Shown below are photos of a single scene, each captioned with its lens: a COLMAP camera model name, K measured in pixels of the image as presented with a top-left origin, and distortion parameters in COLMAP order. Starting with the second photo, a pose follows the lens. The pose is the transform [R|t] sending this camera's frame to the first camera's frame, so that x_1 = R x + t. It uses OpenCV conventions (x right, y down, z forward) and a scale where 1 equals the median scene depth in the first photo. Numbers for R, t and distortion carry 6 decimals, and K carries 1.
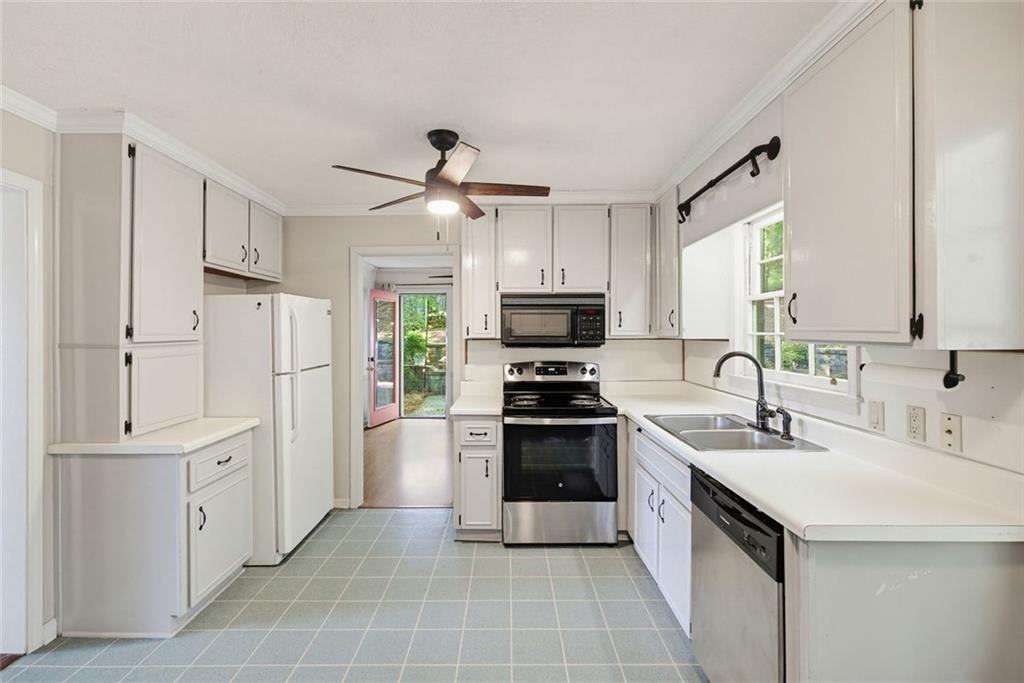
lens RADIAL K [[445.0, 0, 509.2], [0, 445.0, 327.5], [0, 0, 1]] dist [0.001796, 0.000000]
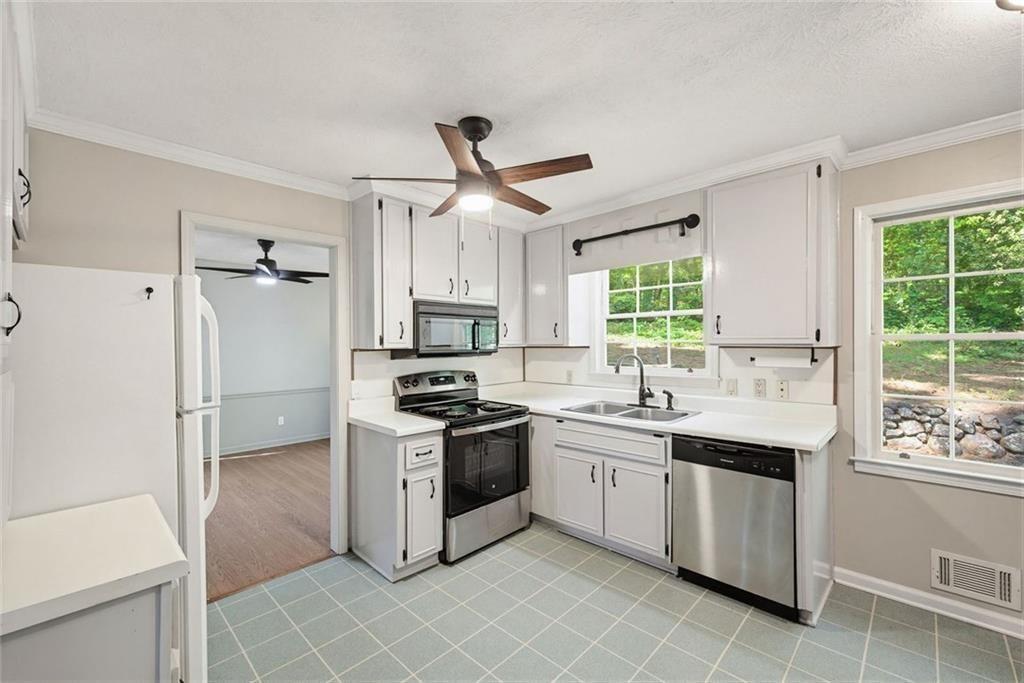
lens RADIAL K [[424.2, 0, 512.0], [0, 424.2, 341.5], [0, 0, 1]] dist [0.008904, -0.000041]
pose [[0.689339, -0.000845, 0.724439, -0.580148], [-0.001288, 0.999996, 0.002392, 0.008604], [-0.724438, -0.002582, 0.689335, 0.275324]]
